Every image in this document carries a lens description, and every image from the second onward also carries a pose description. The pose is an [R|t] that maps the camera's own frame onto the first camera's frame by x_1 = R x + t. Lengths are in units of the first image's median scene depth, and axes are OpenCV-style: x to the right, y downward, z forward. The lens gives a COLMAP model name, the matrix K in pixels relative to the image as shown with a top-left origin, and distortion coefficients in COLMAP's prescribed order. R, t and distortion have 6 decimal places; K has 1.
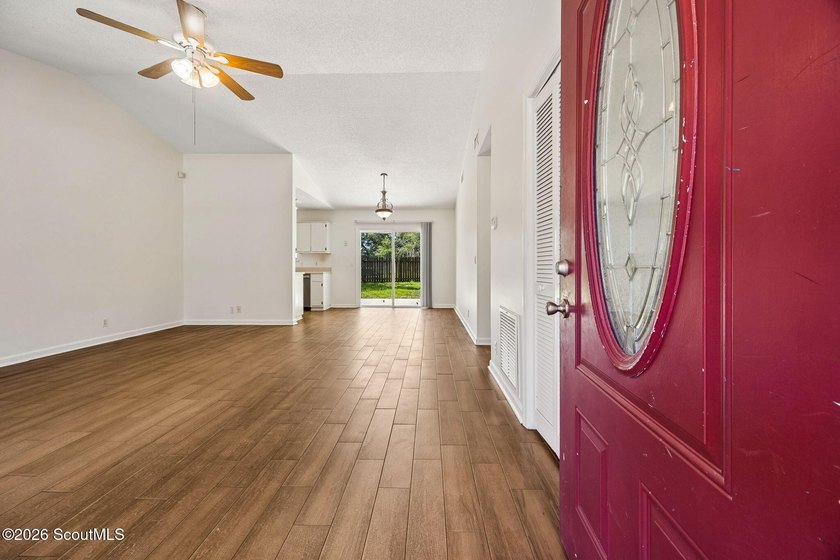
lens RADIAL K [[320.6, 0, 422.3], [0, 320.6, 271.5], [0, 0, 1]] dist [-0.002387, 0.000271]
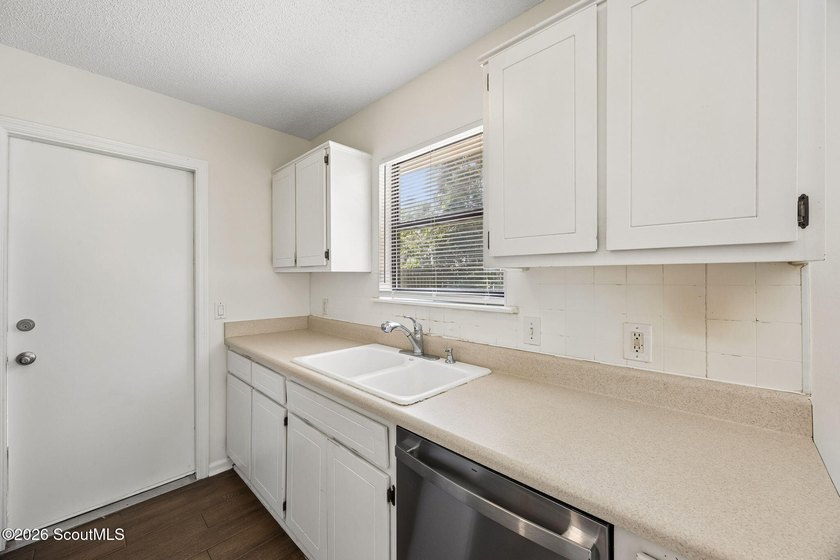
lens RADIAL K [[311.6, 0, 420.0], [0, 311.6, 280.0], [0, 0, 1]] dist [-0.022087, 0.000047]
pose [[0.744295, 0.004250, -0.667838, -0.460553], [-0.004933, 0.999987, 0.000867, -0.073573], [0.667833, 0.002650, 0.744306, 1.247239]]
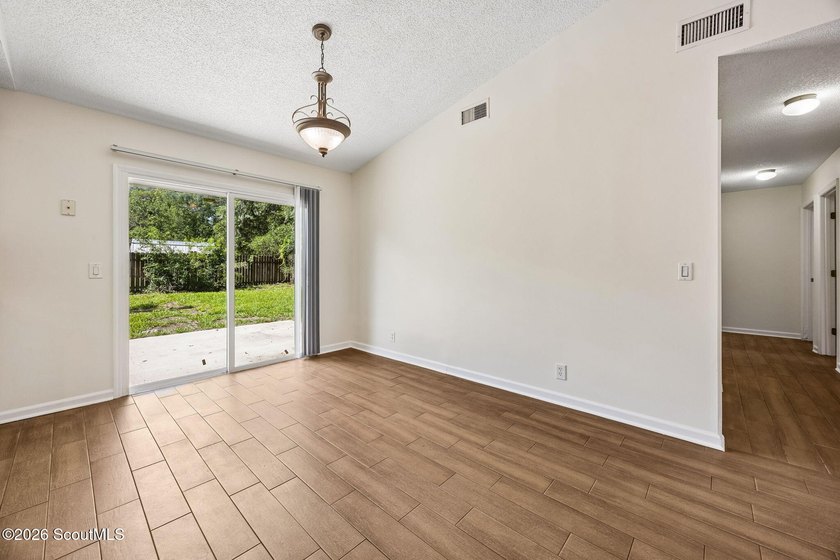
lens RADIAL K [[320.6, 0, 422.3], [0, 320.6, 271.5], [0, 0, 1]] dist [-0.002387, 0.000271]
pose [[0.655890, -0.009713, 0.754794, -0.363851], [0.008657, 0.999948, 0.005345, -0.034669], [-0.754807, 0.003029, 0.655940, 0.779026]]
